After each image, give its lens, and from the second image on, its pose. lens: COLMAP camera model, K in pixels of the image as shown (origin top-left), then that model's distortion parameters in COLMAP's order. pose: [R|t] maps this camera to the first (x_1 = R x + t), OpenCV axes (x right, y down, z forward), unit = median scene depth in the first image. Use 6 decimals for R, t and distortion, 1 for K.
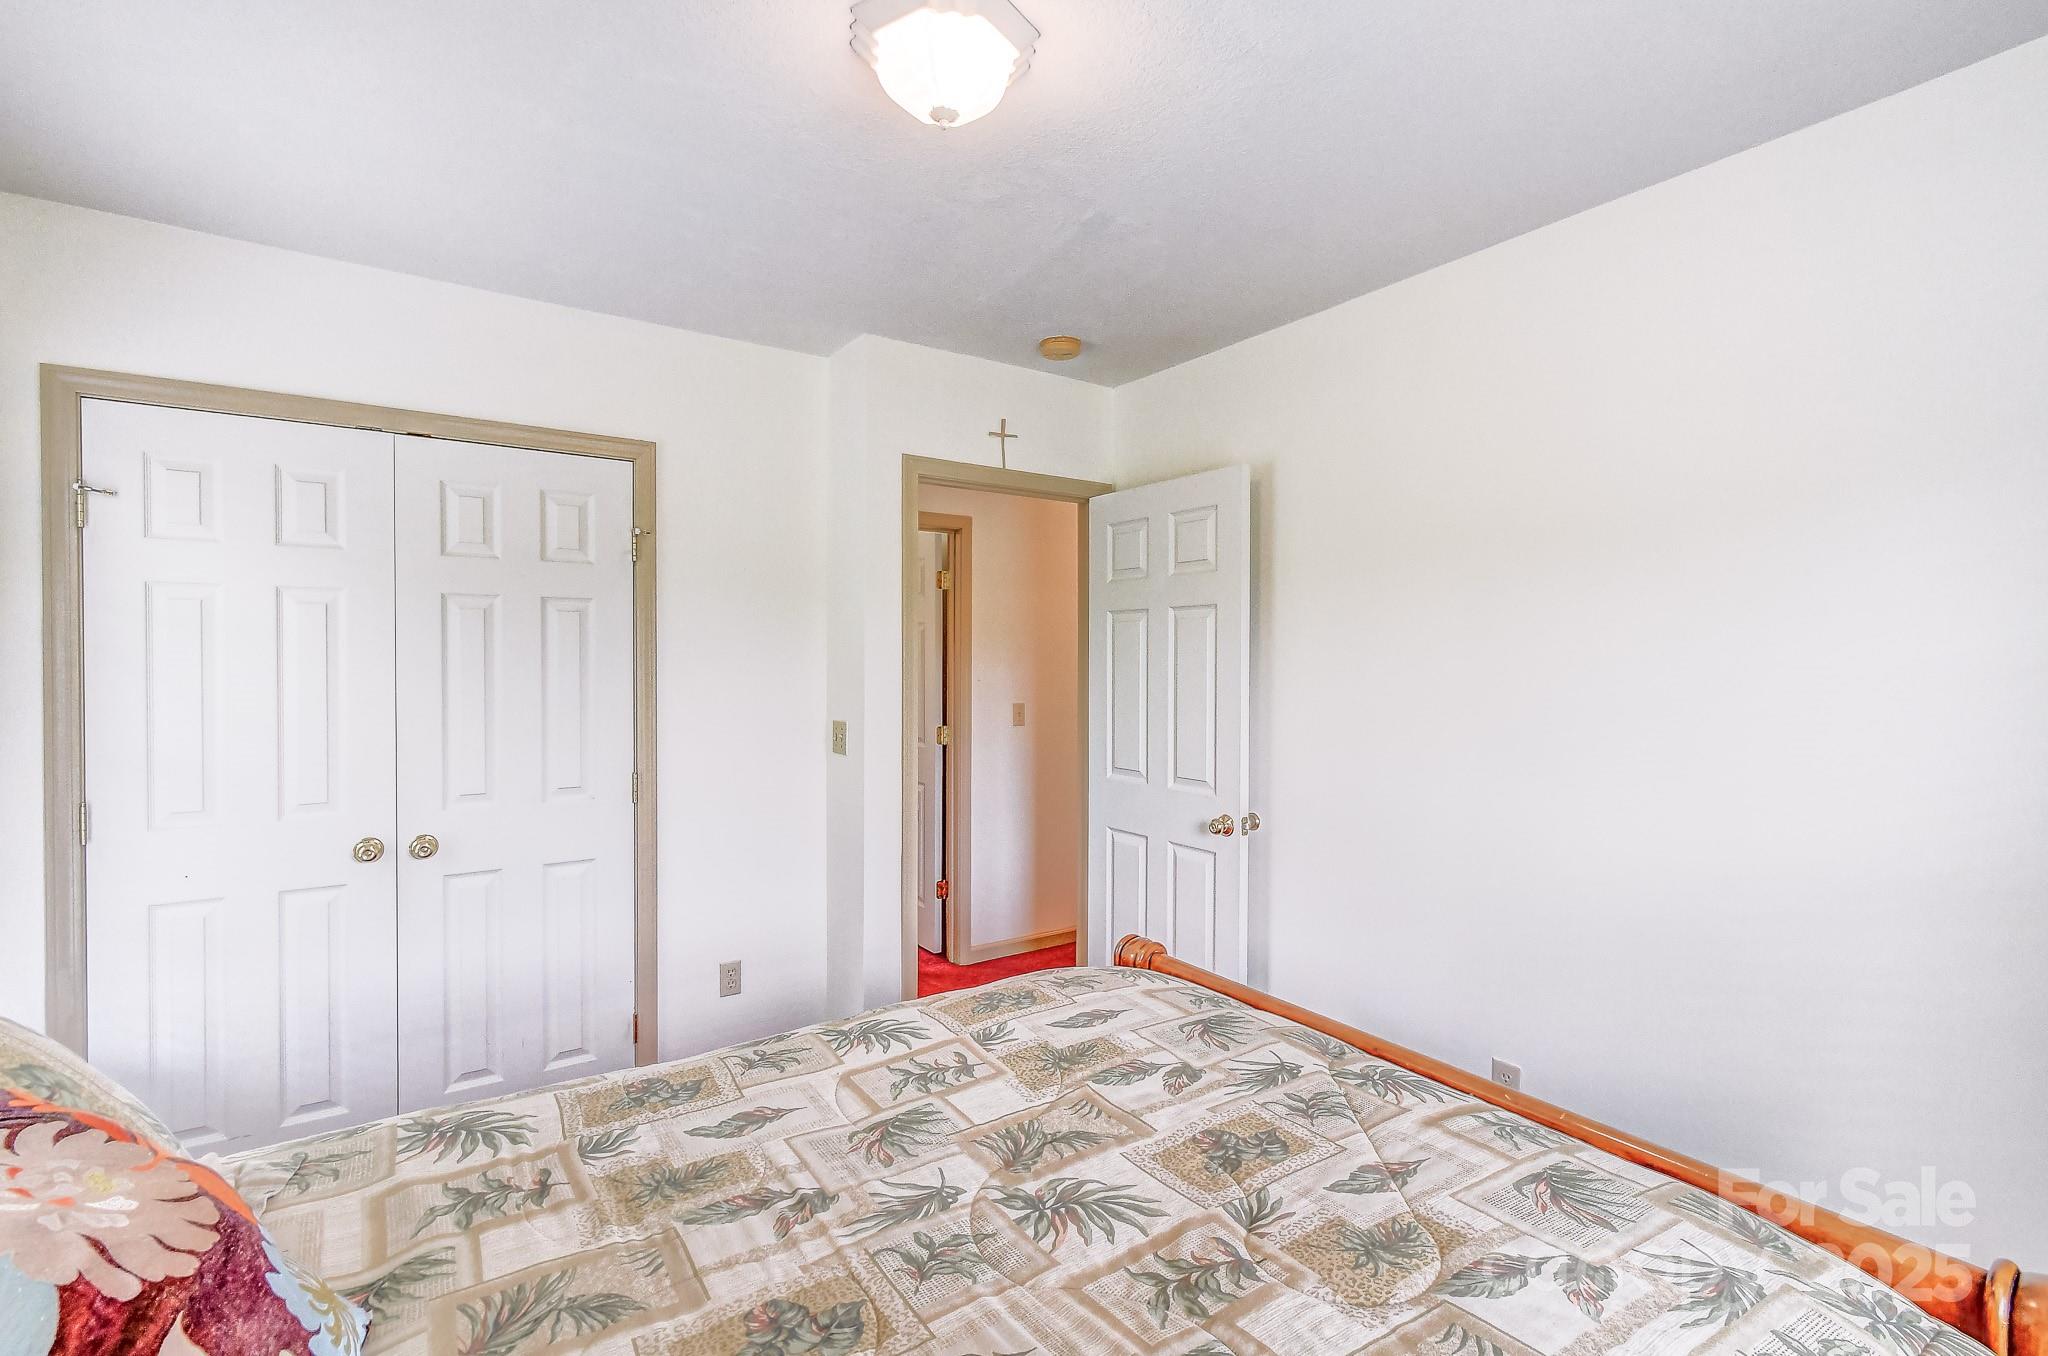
lens RADIAL K [[921.2, 0, 1032.8], [0, 921.2, 637.4], [0, 0, 1]] dist [0.000378, 0.000233]
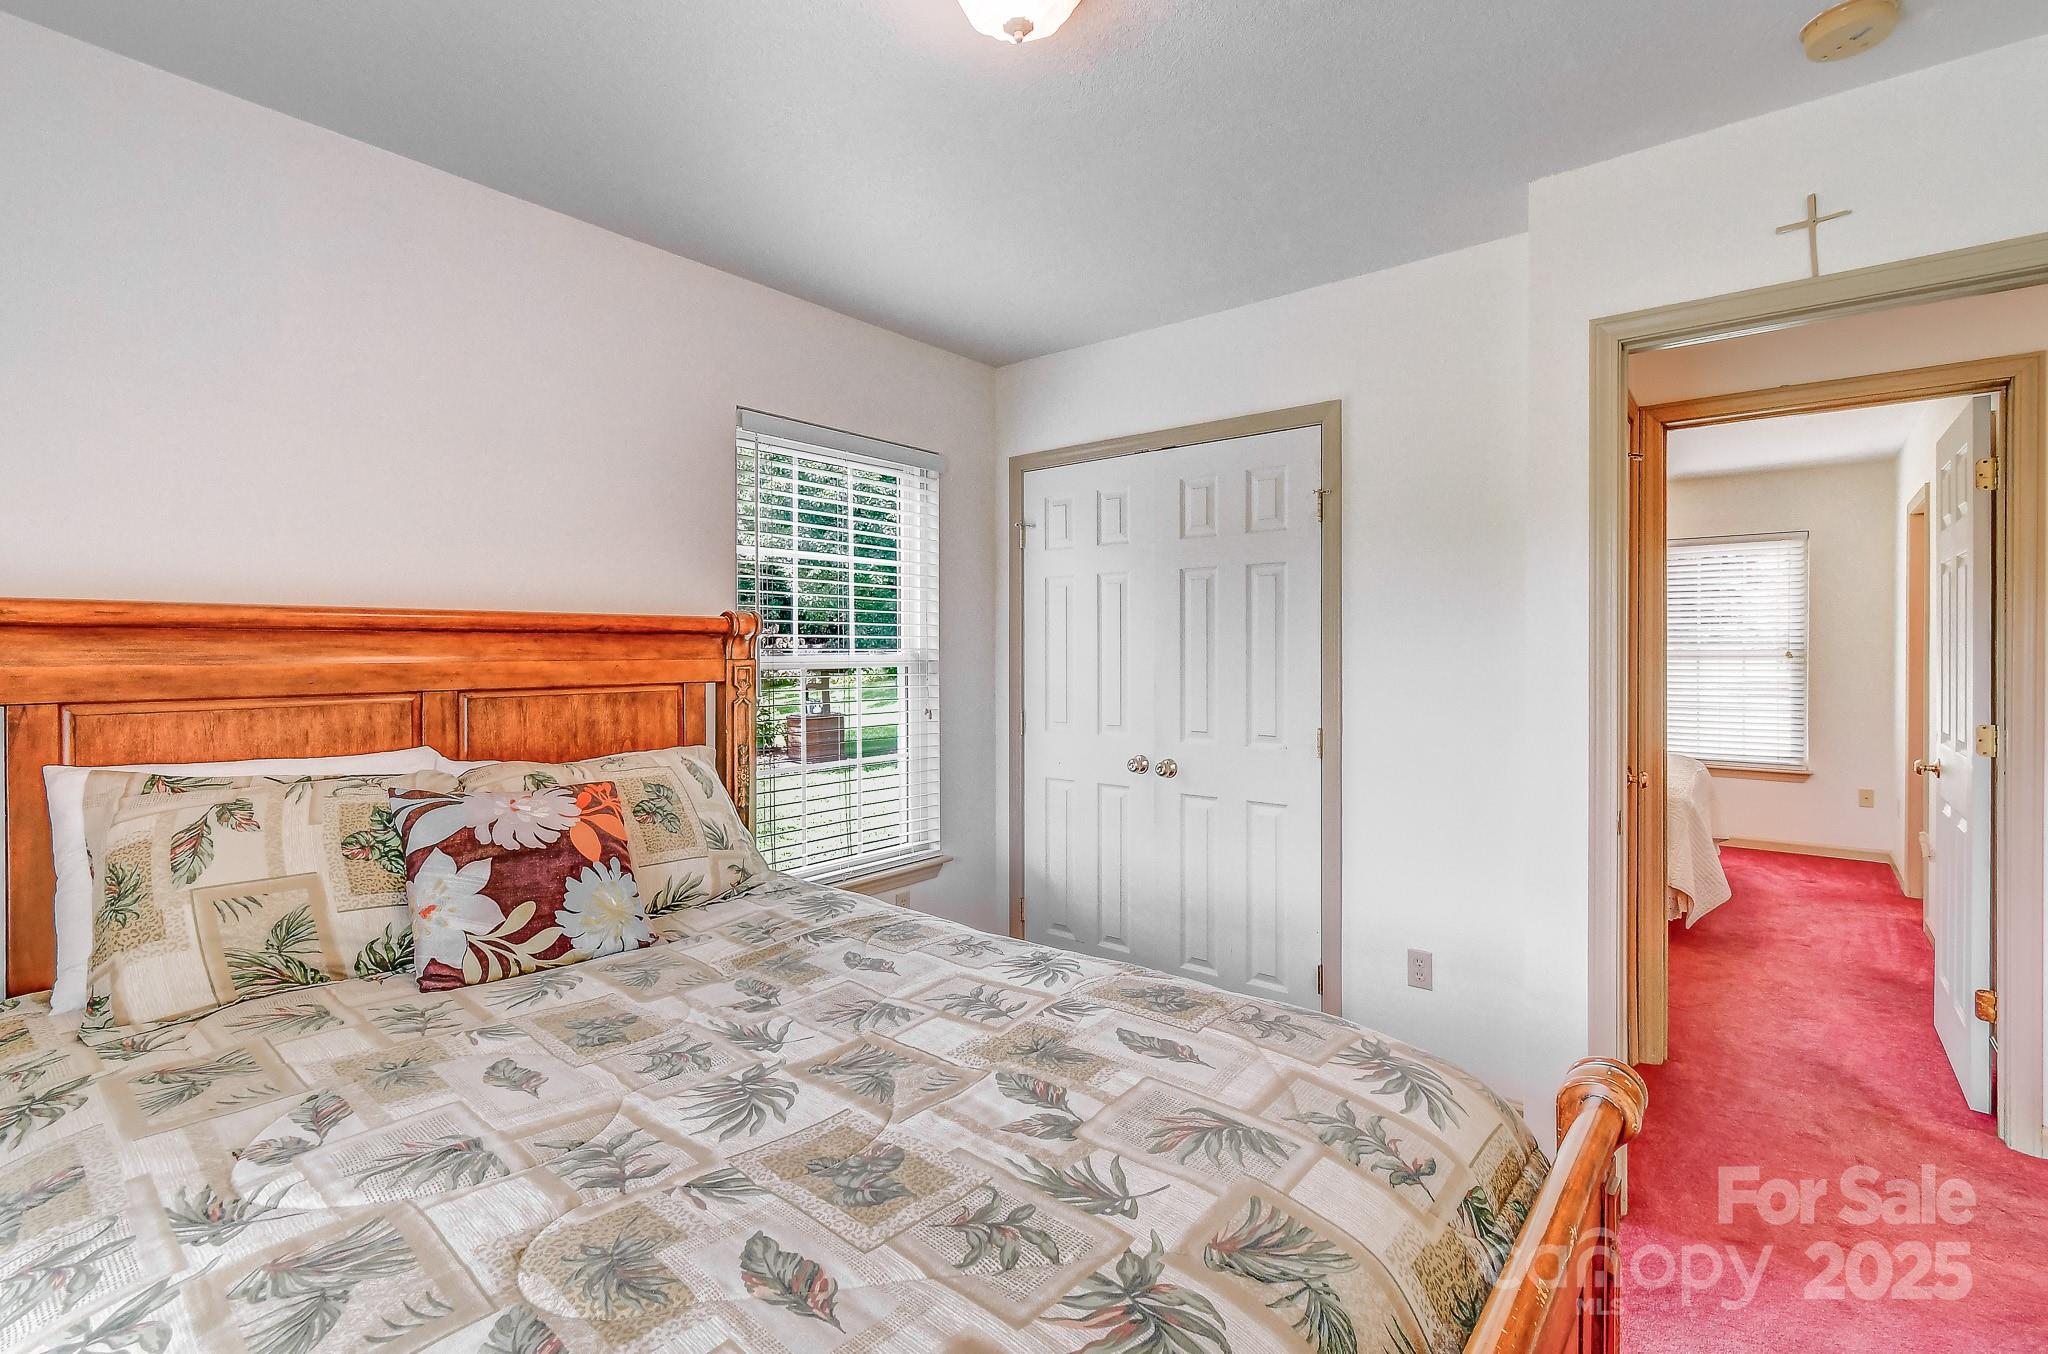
lens RADIAL K [[921.2, 0, 1032.8], [0, 921.2, 636.4], [0, 0, 1]] dist [0.000378, 0.000233]
pose [[0.285194, -0.017496, -0.958310, 0.805913], [0.026368, 0.999598, -0.010403, 0.081663], [0.958107, -0.022301, 0.285541, 0.721431]]
